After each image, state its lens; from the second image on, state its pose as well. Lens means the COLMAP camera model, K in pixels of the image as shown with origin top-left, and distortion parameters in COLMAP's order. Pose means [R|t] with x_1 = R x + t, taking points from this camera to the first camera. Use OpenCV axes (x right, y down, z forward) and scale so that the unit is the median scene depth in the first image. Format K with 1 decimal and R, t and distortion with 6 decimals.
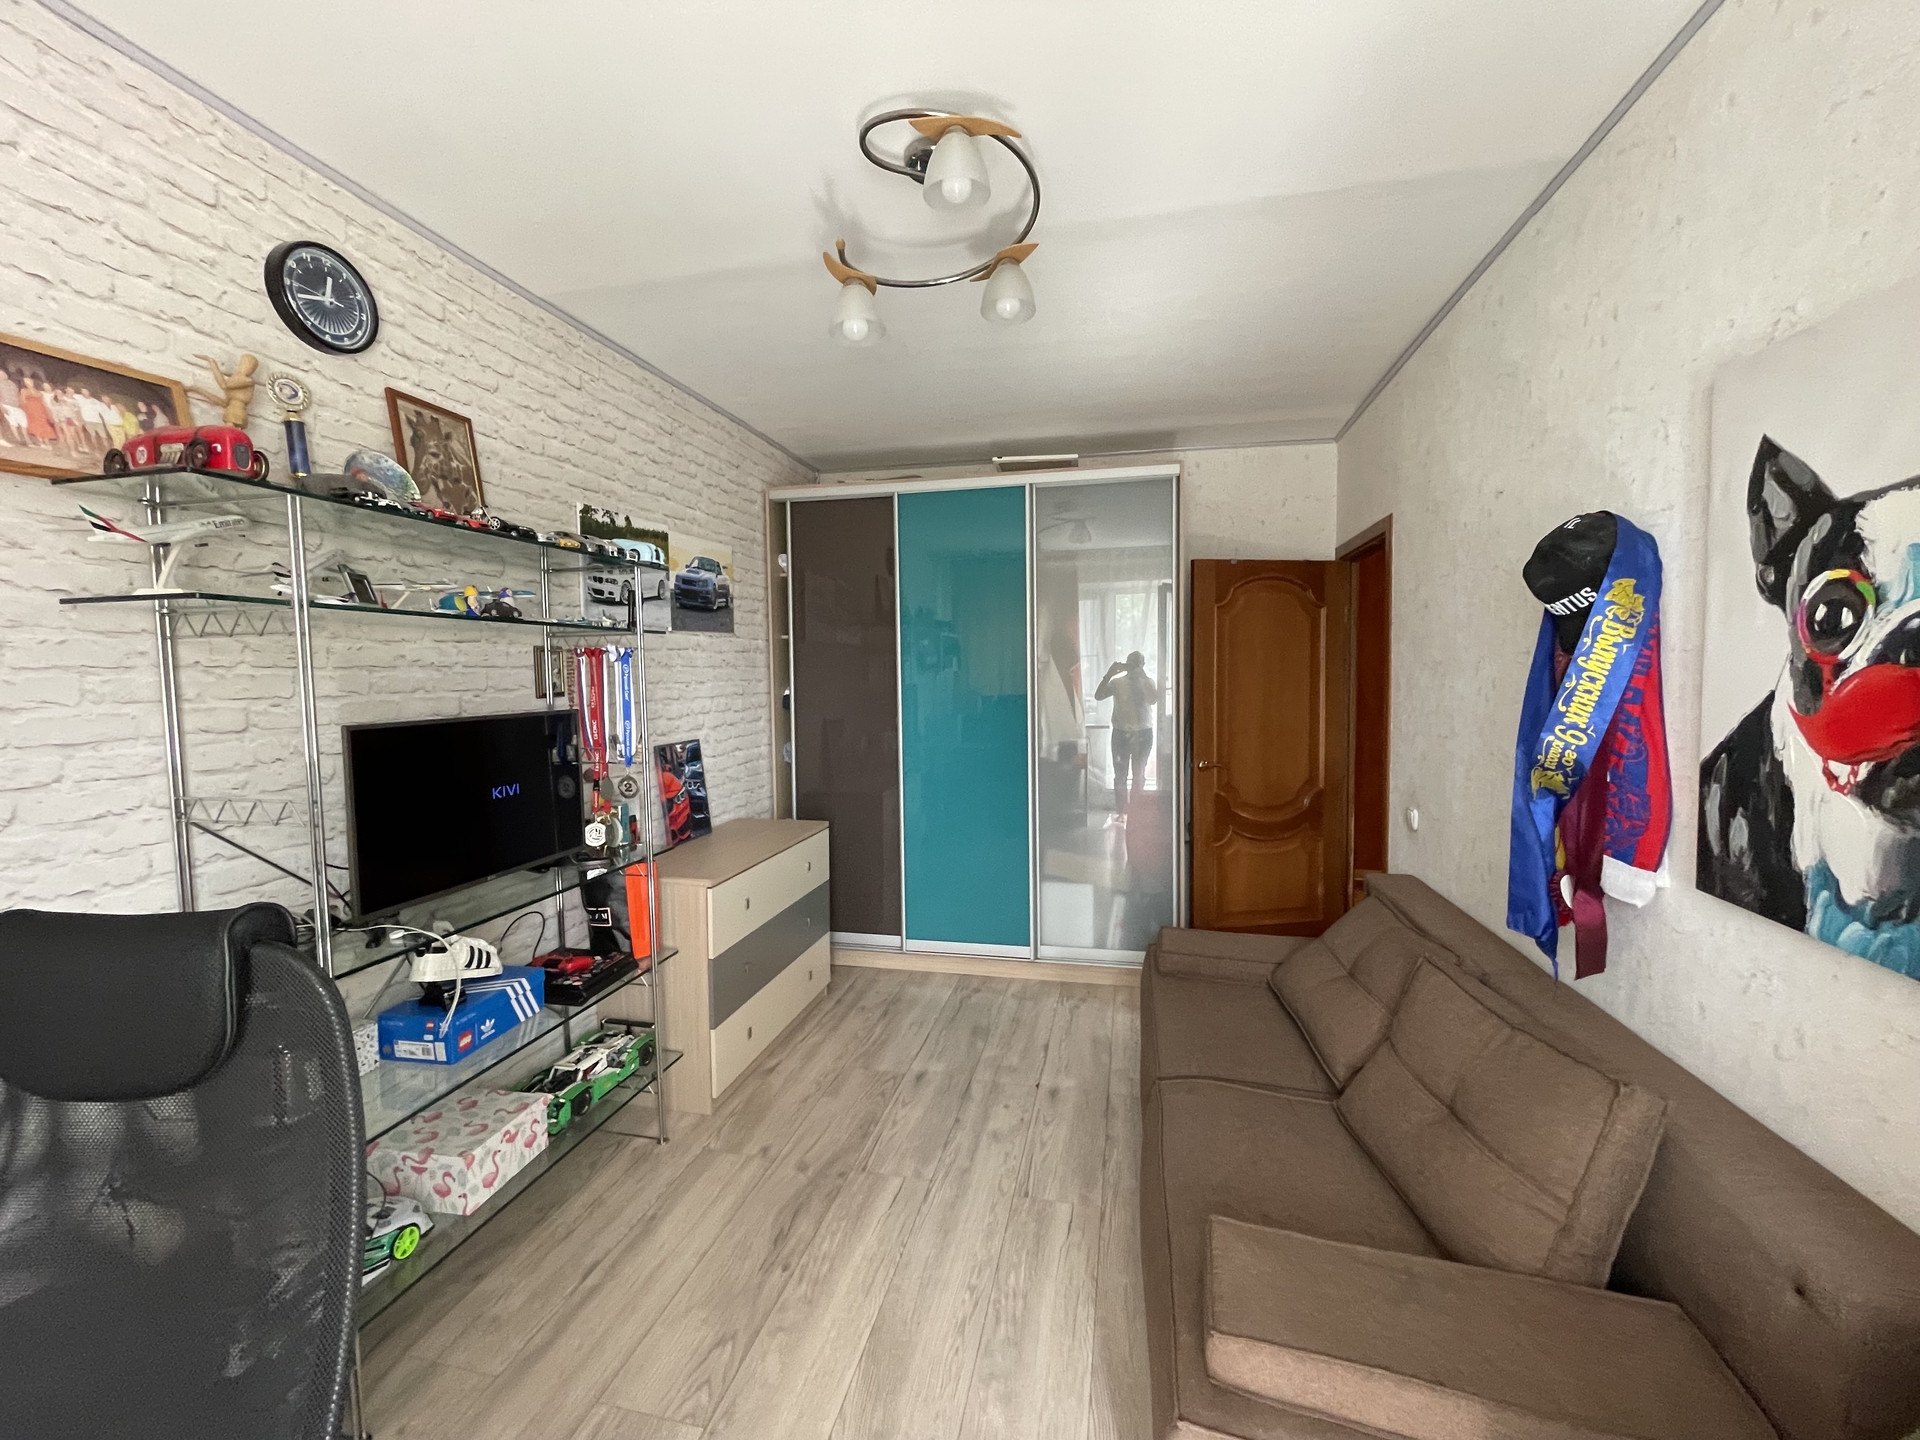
lens RADIAL K [[772.4, 0, 955.2], [0, 772.4, 711.4], [0, 0, 1]] dist [-0.002996, -0.000112]
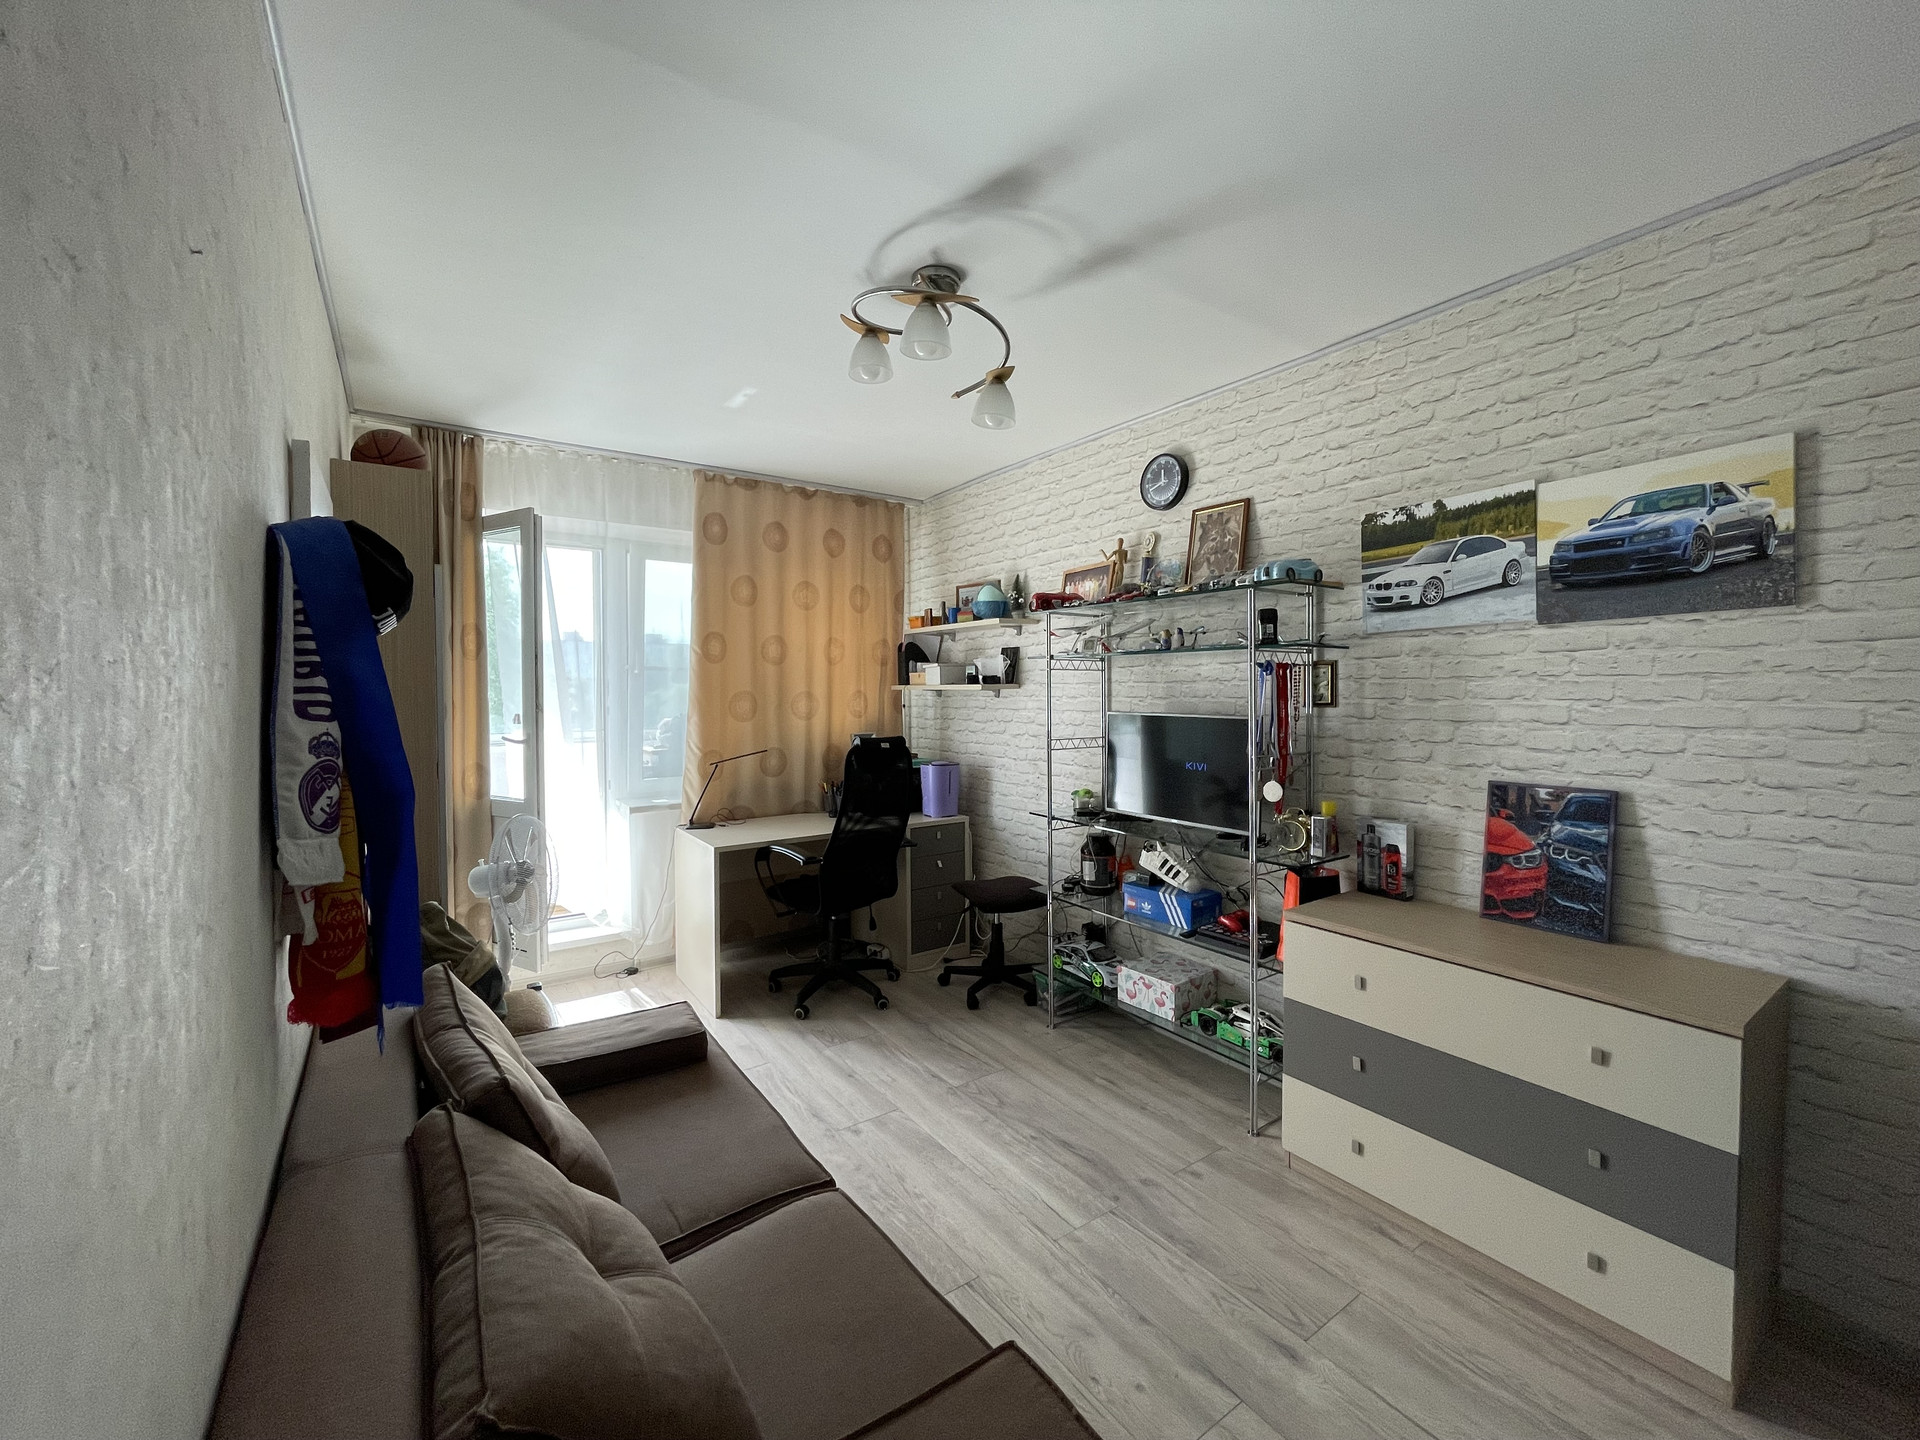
lens RADIAL K [[772.4, 0, 957.6], [0, 772.4, 715.4], [0, 0, 1]] dist [-0.002996, -0.000112]
pose [[-0.663081, 0.036006, -0.747681, 0.585160], [-0.032271, 0.996539, 0.076610, -0.067151], [0.747852, 0.074926, -0.659624, 1.215155]]
